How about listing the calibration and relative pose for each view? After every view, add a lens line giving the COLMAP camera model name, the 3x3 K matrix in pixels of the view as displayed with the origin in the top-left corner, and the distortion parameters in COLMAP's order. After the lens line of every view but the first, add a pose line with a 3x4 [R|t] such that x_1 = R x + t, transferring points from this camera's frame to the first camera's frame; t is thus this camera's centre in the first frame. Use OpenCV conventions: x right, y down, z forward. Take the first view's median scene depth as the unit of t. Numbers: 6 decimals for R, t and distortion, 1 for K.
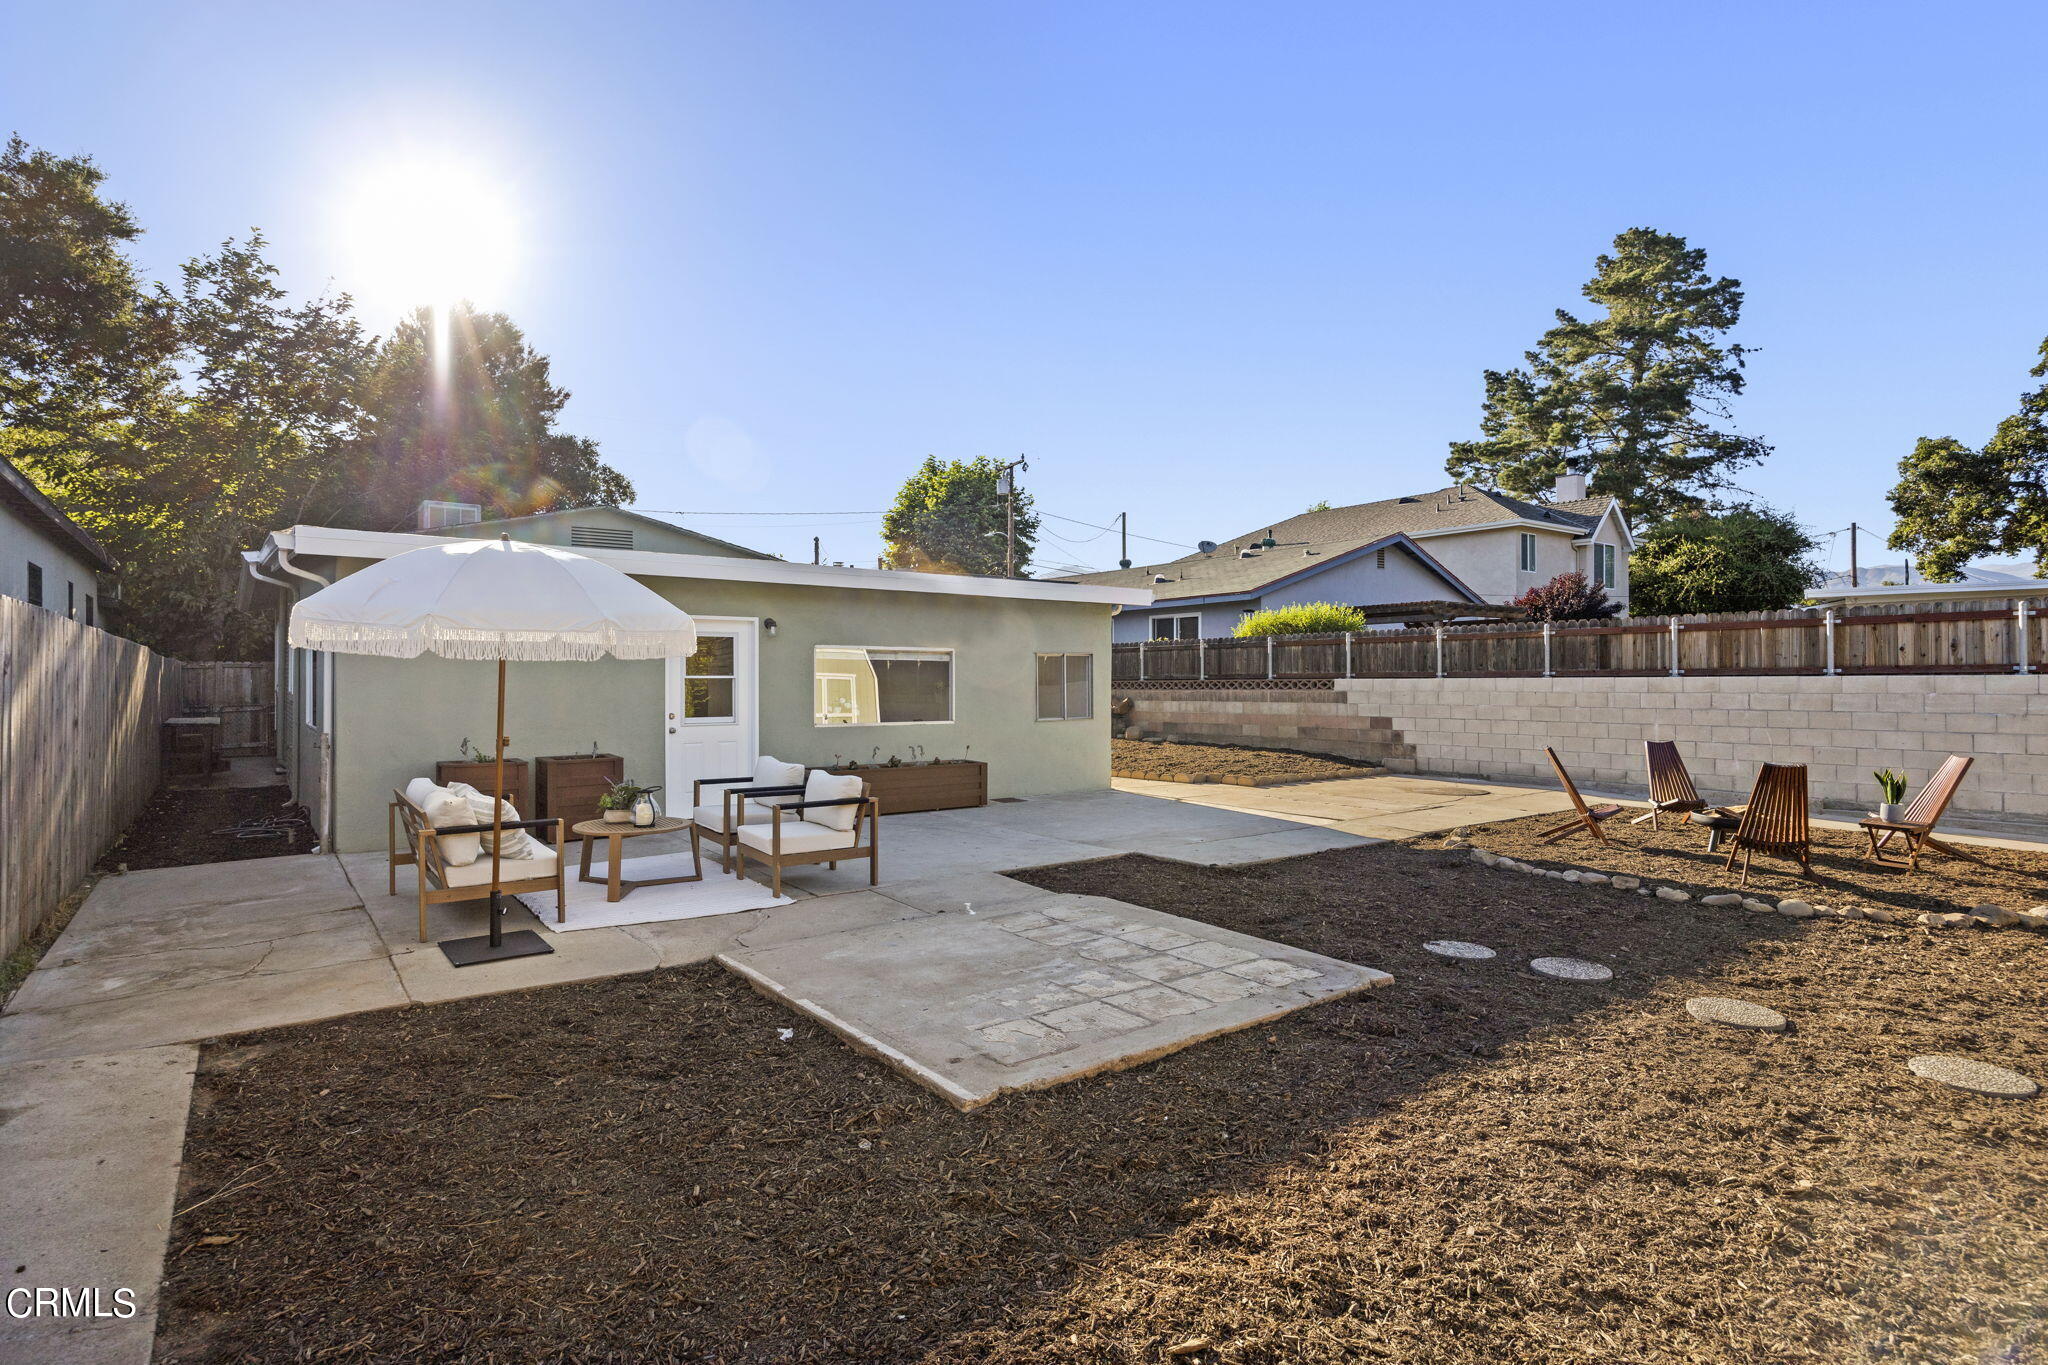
lens RADIAL K [[1014.7, 0, 1024.0], [0, 1014.7, 682.5], [0, 0, 1]] dist [-0.003024, -0.000661]
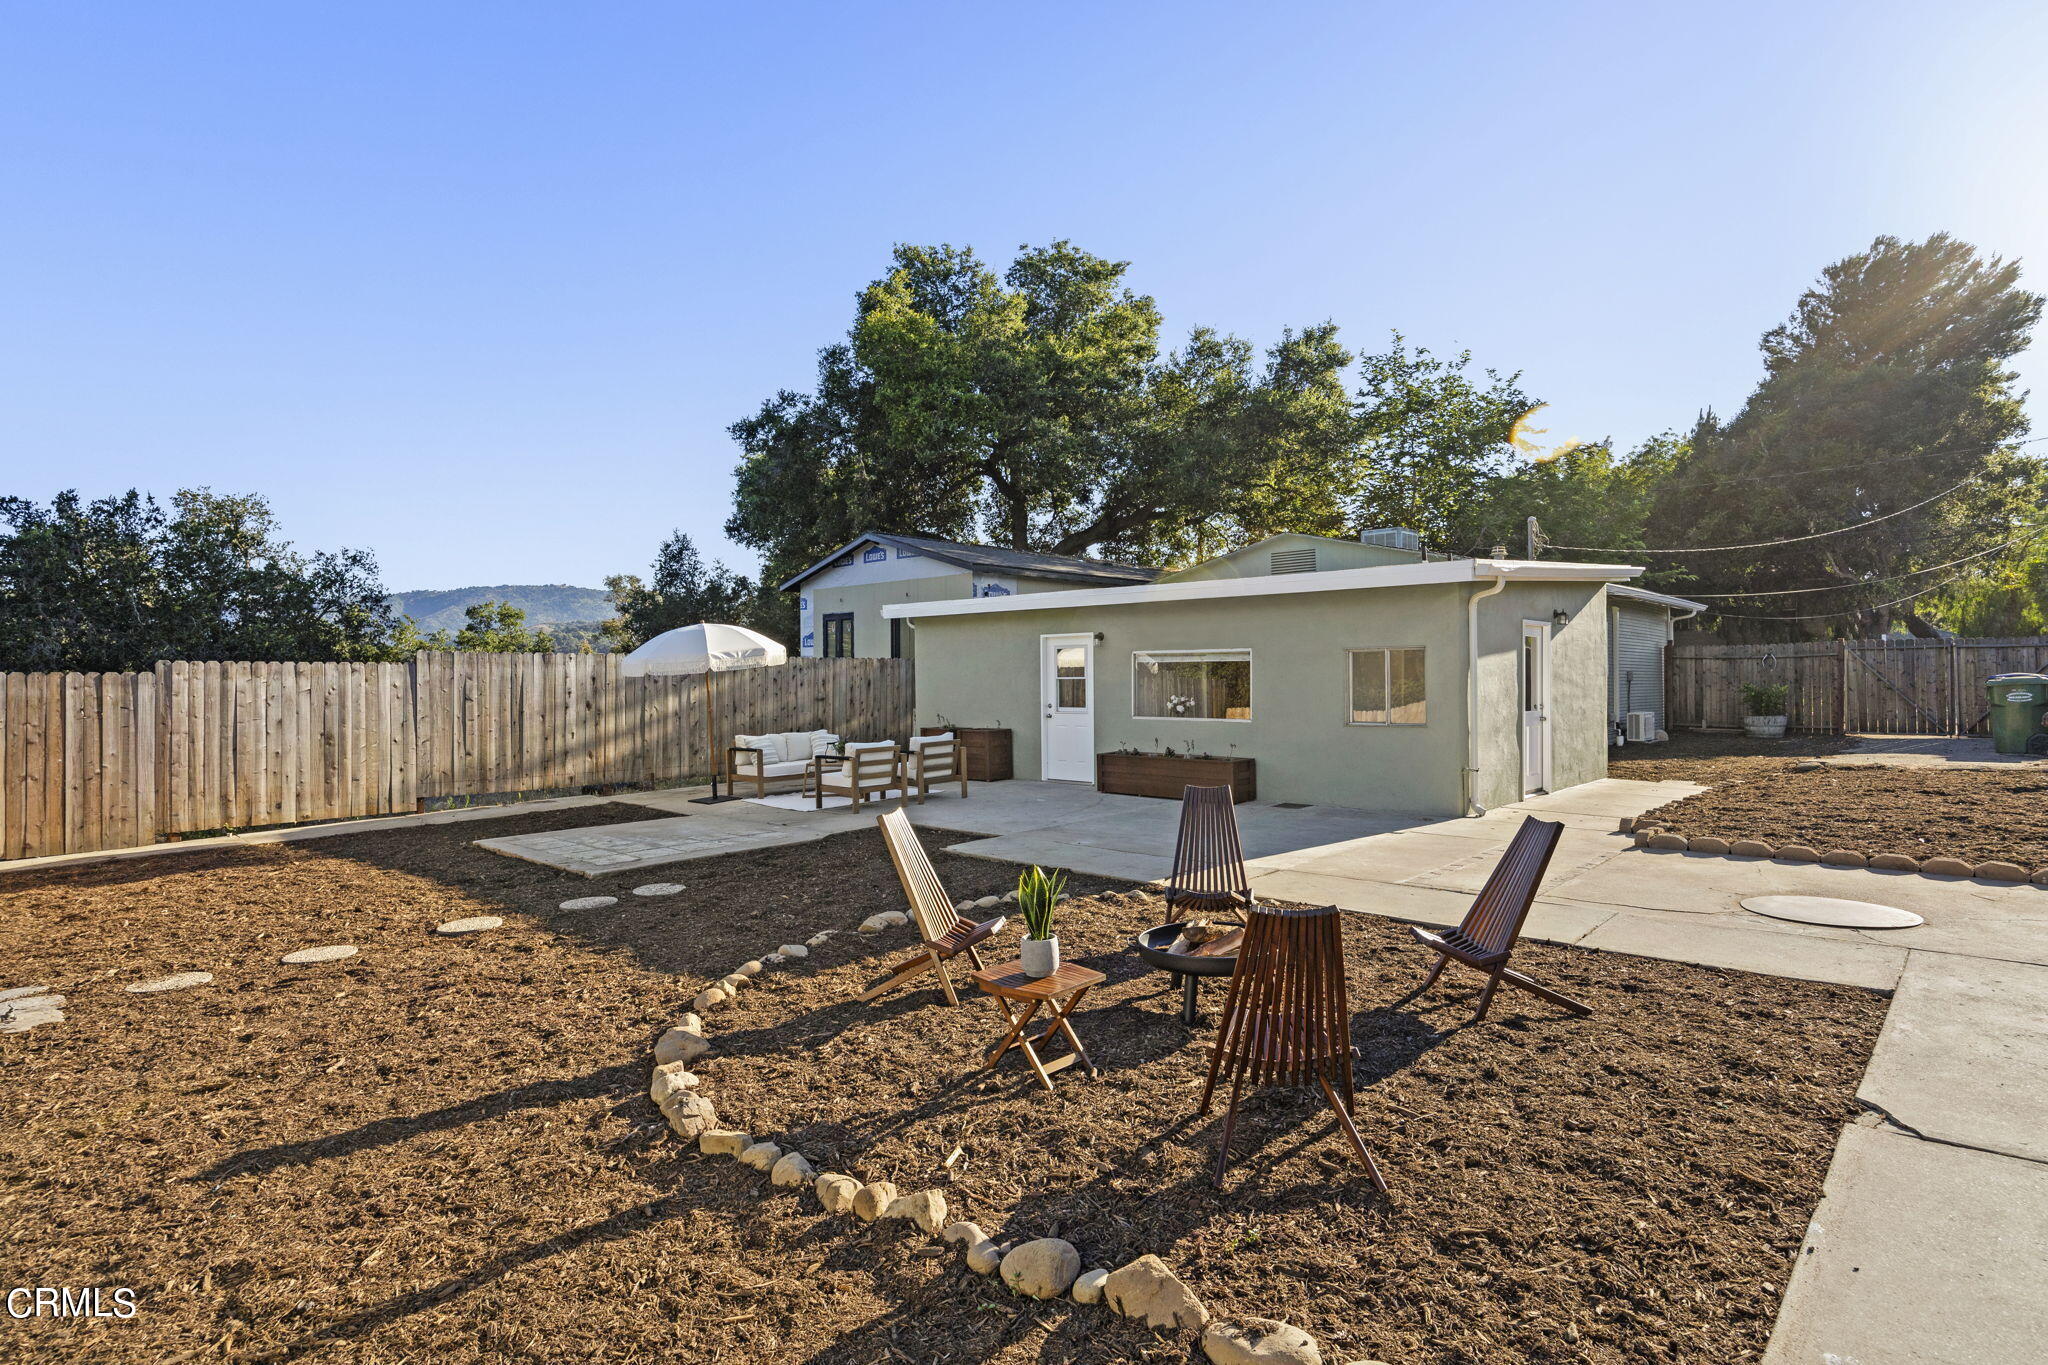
lens RADIAL K [[1062.2, 0, 1021.6], [0, 1062.2, 675.4], [0, 0, 1]] dist [-0.002057, -0.000547]
pose [[0.177926, -0.009184, -0.984001, 1.055304], [0.000656, 0.999957, -0.009215, 0.003299], [0.984044, 0.000994, 0.177924, 0.666568]]
